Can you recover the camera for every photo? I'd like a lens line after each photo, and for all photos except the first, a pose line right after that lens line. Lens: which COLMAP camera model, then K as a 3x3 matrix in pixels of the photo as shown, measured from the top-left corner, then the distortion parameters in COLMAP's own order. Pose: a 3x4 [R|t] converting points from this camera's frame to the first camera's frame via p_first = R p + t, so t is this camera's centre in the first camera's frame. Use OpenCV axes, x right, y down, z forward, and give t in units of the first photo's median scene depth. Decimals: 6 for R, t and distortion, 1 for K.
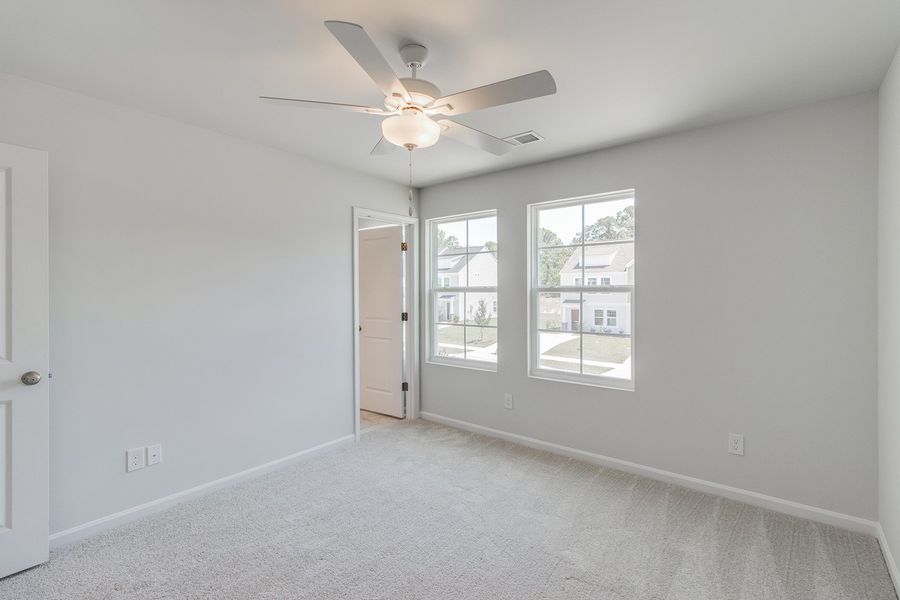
lens RADIAL K [[406.2, 0, 452.5], [0, 406.2, 294.0], [0, 0, 1]] dist [0.000816, 0.000172]
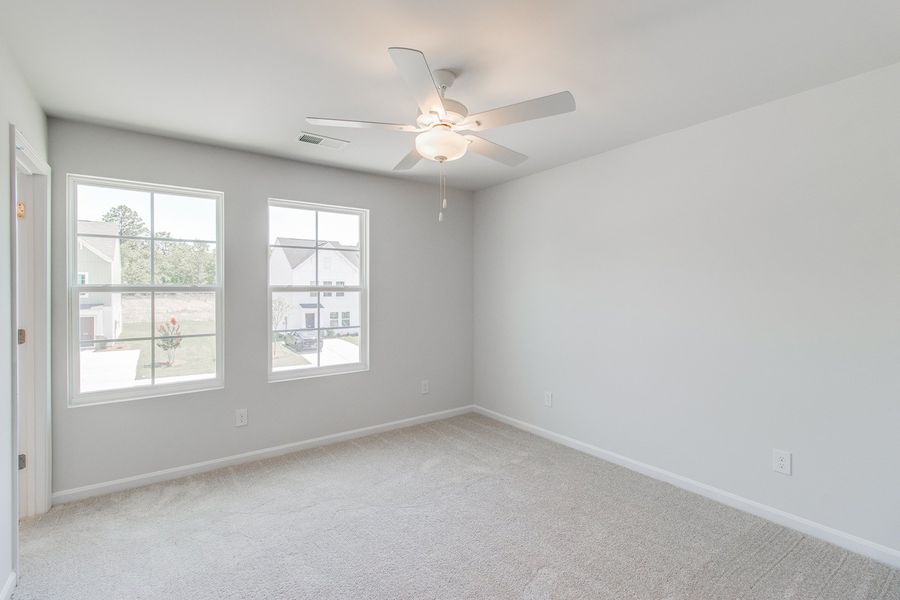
lens RADIAL K [[411.3, 0, 355.9], [0, 411.3, 301.0], [0, 0, 1]] dist [-0.000579, -0.000139]
pose [[0.347325, -0.022837, 0.937467, -0.606035], [0.007841, 0.999739, 0.021449, -0.002450], [-0.937712, -0.000099, 0.347414, 0.470776]]
